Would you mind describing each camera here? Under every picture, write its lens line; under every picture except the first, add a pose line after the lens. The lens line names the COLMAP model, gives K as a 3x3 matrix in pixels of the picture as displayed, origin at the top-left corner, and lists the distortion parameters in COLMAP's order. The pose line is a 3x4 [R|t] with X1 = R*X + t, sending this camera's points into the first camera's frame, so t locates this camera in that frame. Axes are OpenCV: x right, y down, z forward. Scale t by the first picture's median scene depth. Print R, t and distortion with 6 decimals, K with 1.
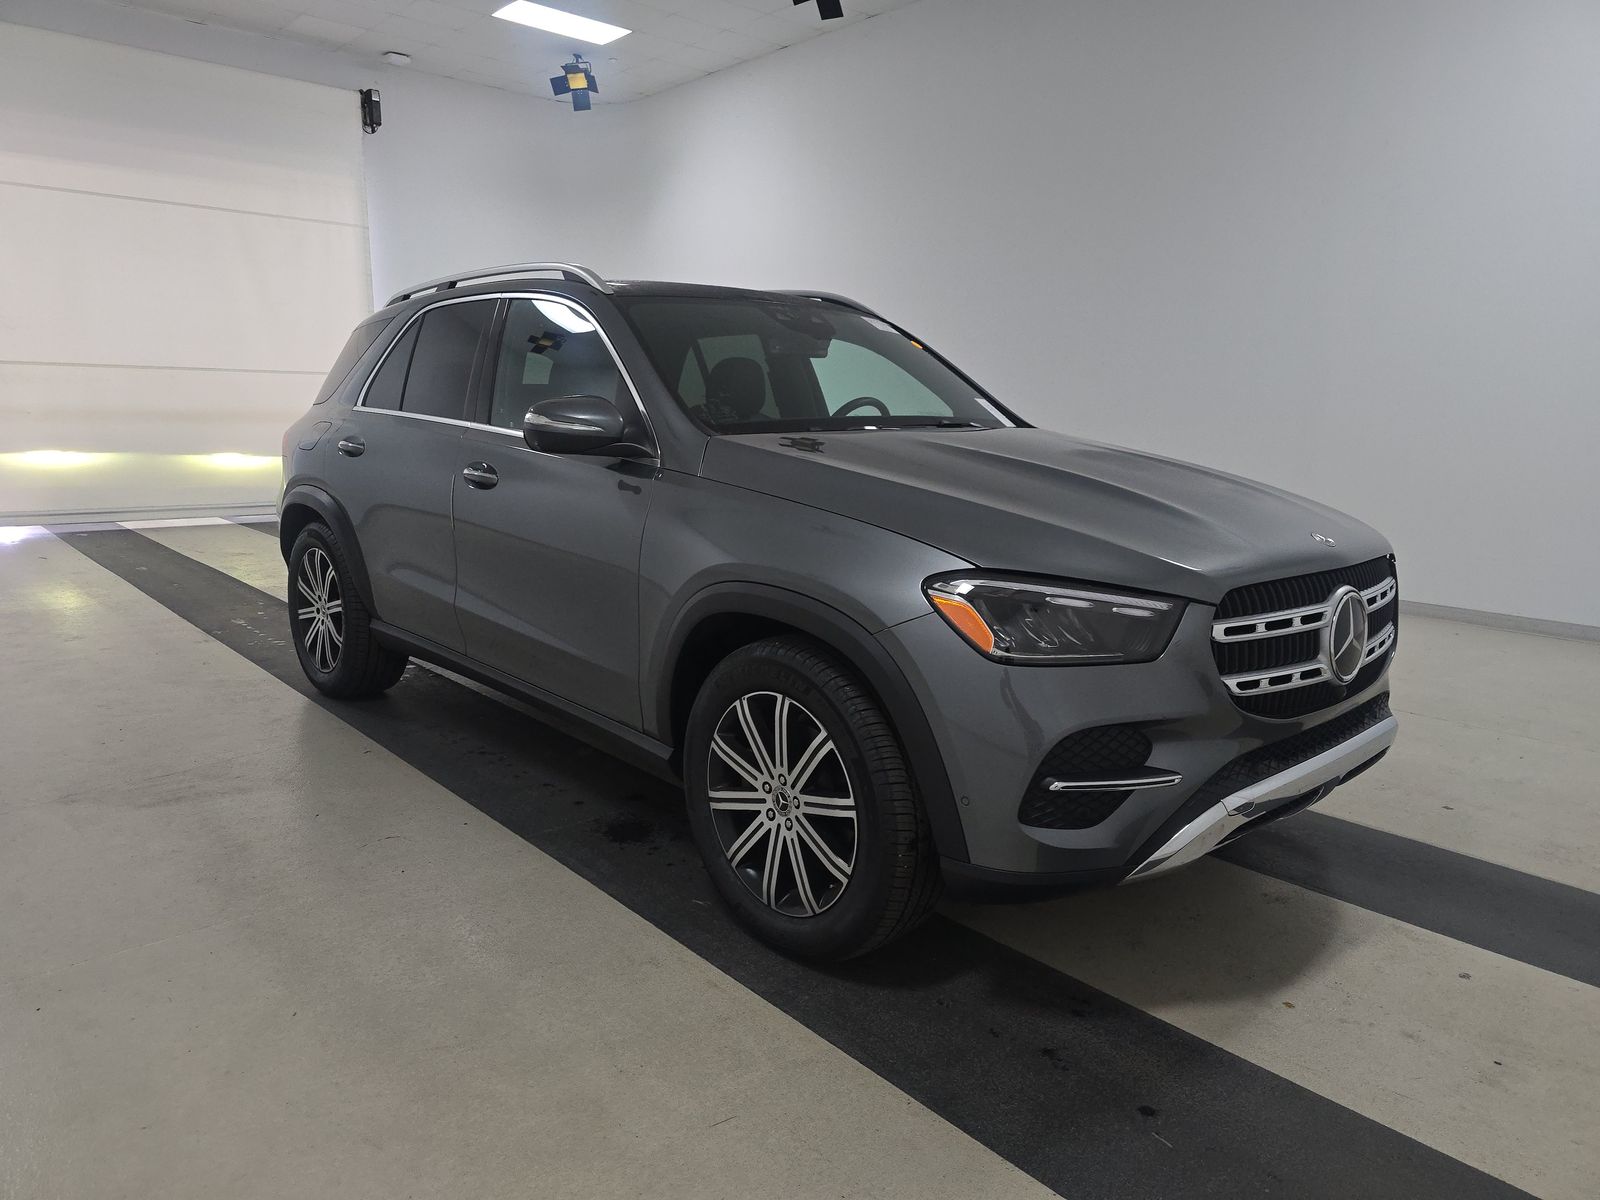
lens RADIAL K [[1102.7, 0, 809.8], [0, 1102.7, 599.7], [0, 0, 1]] dist [0.004580, -0.001312]
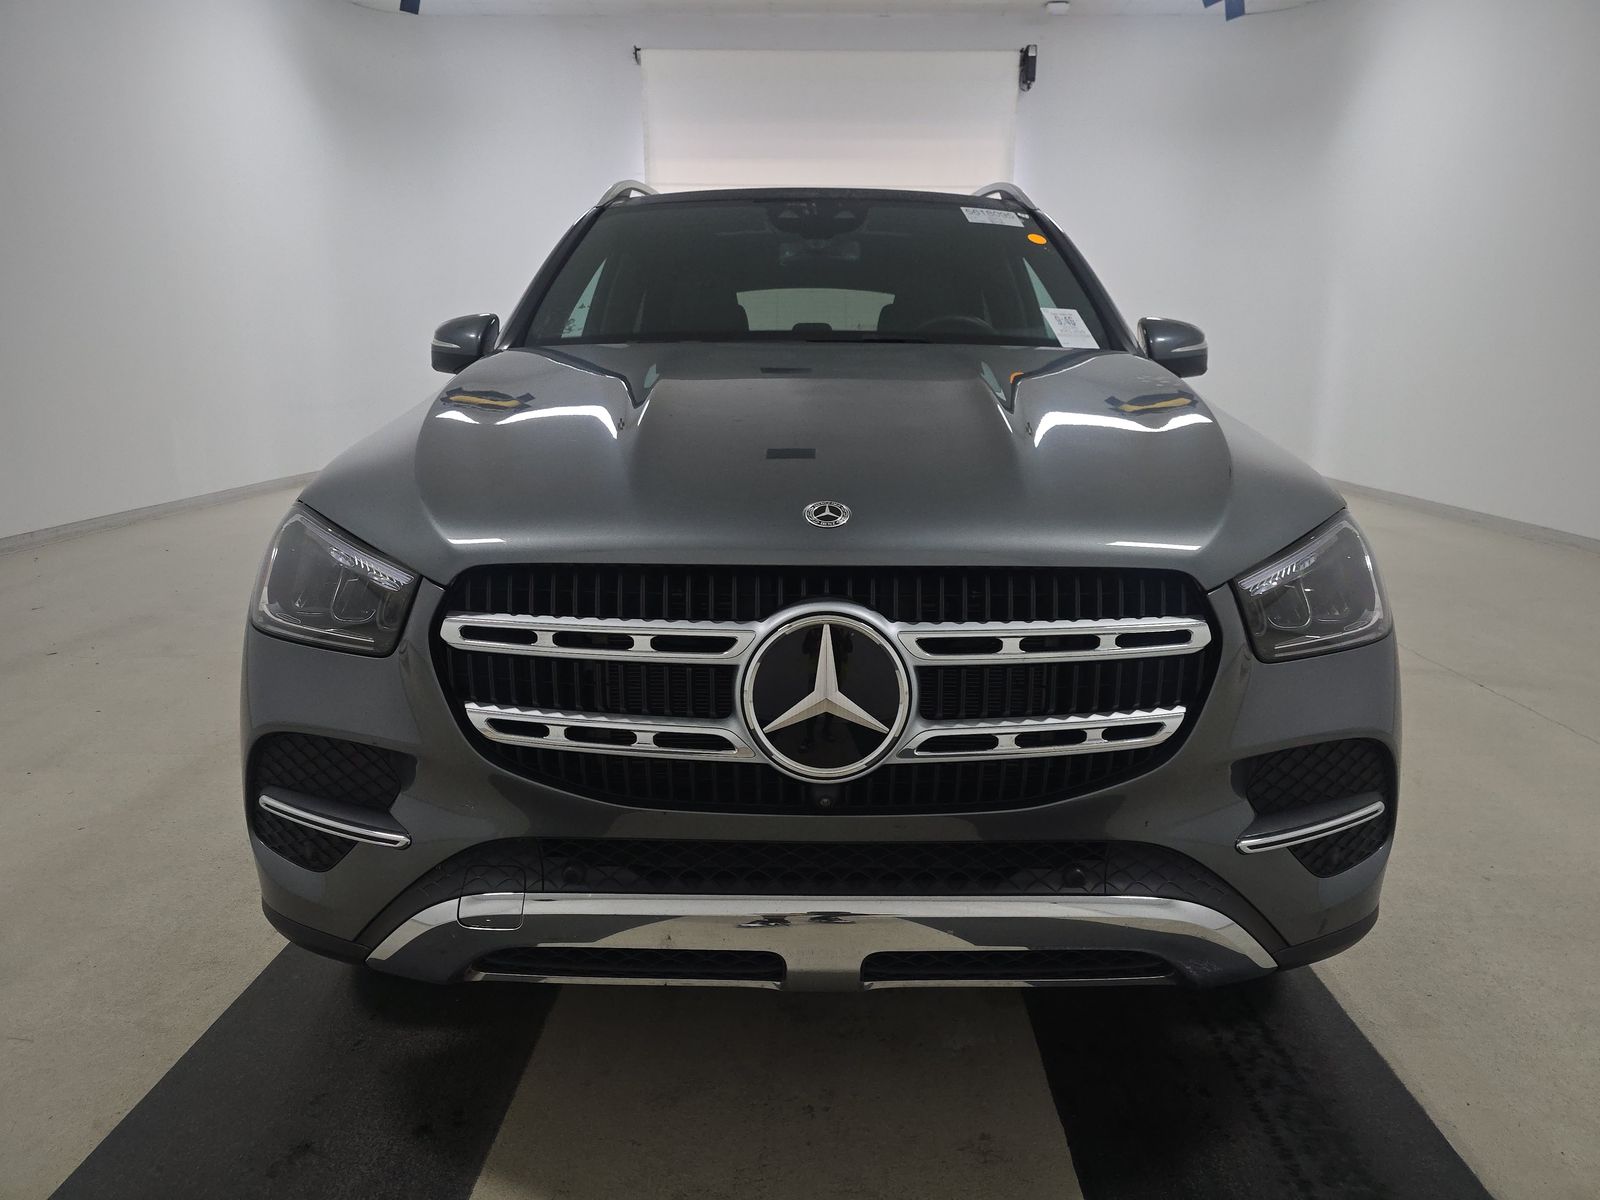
lens RADIAL K [[1102.7, 0, 809.8], [0, 1102.7, 599.7], [0, 0, 1]] dist [0.004580, -0.001312]
pose [[0.723775, 0.133251, -0.677049, 0.815040], [-0.116924, 0.990672, 0.069982, -0.047770], [0.680058, 0.028512, 0.732603, 0.590741]]
